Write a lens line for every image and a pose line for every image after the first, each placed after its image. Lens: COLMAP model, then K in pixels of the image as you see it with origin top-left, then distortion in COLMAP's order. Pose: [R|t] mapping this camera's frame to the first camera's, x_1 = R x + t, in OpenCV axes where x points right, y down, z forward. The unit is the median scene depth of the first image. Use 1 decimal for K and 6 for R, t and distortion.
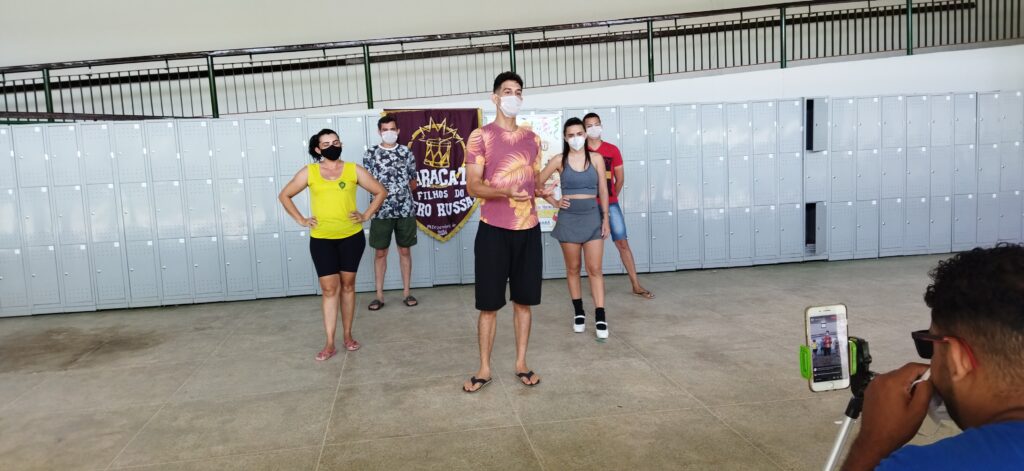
lens RADIAL K [[761.9, 0, 517.7], [0, 761.9, 232.2], [0, 0, 1]] dist [0.108383, -0.155534]
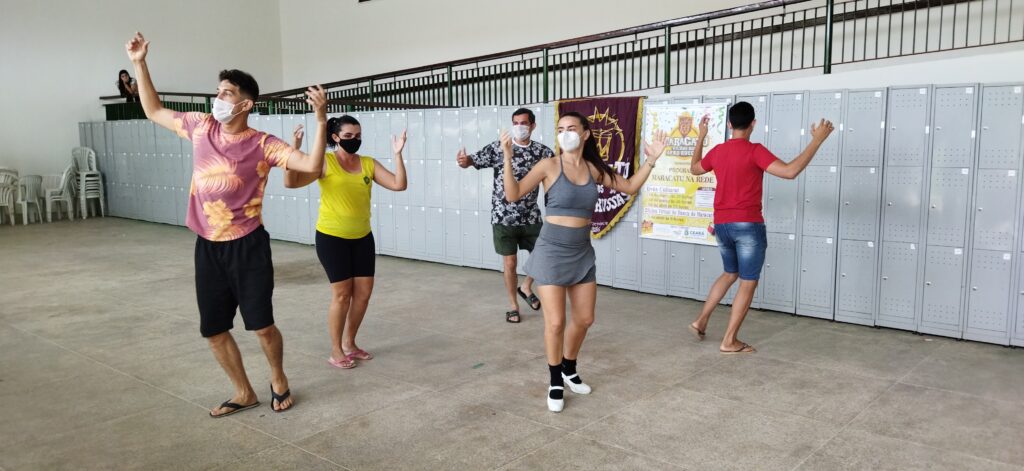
lens RADIAL K [[761.9, 0, 506.9], [0, 761.9, 233.7], [0, 0, 1]] dist [0.108383, -0.155534]
pose [[0.642586, 0.130585, -0.755004, 0.550992], [-0.100607, 0.991219, 0.085814, -0.064705], [0.759580, 0.020815, 0.650081, 0.304181]]
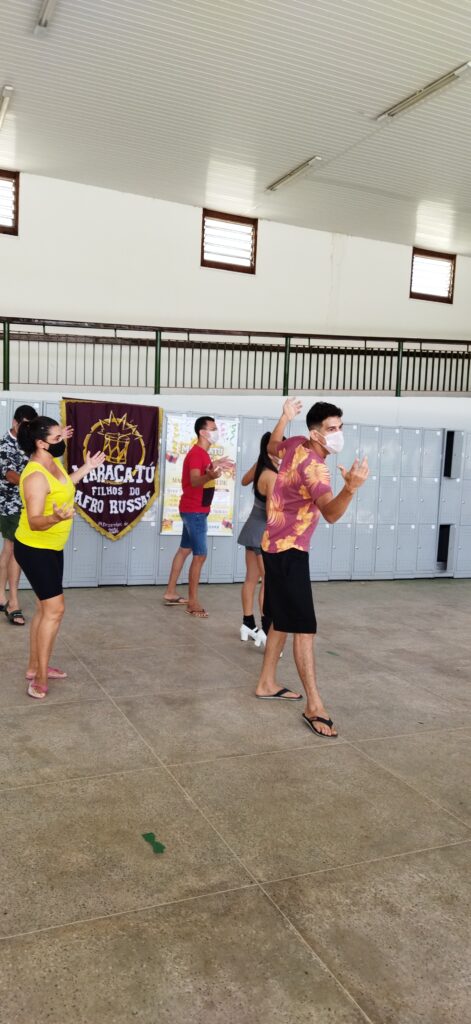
lens RADIAL K [[761.9, 0, 235.6], [0, 761.9, 511.0], [0, 0, 1]] dist [0.108383, -0.155534]
pose [[0.962320, 0.070333, 0.262665, -0.207255], [-0.064607, 0.997448, -0.030382, -0.005190], [-0.264131, 0.012267, 0.964409, 0.032342]]
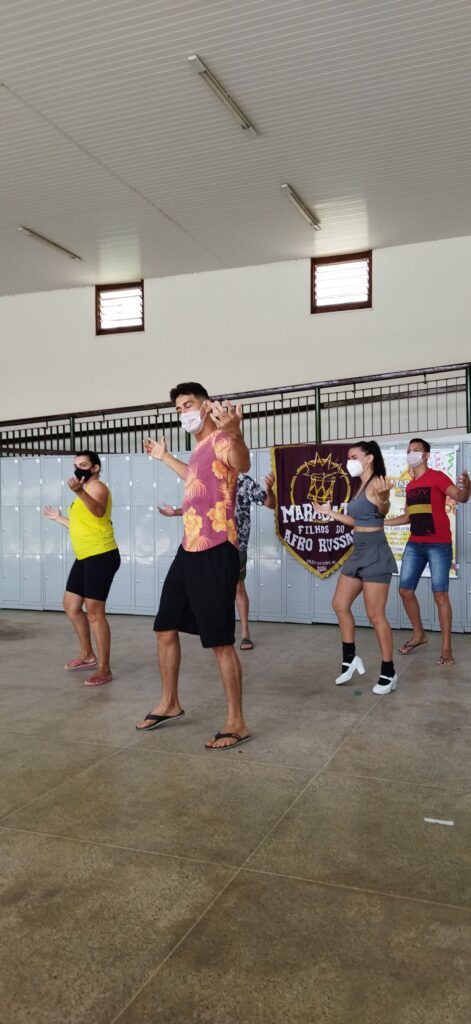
lens RADIAL K [[761.9, 0, 232.3], [0, 761.9, 506.9], [0, 0, 1]] dist [0.108383, -0.155534]
pose [[0.862200, 0.035442, -0.505327, 0.295532], [-0.085815, 0.993351, -0.076749, 0.006474], [0.499247, 0.109538, 0.859508, 0.099645]]
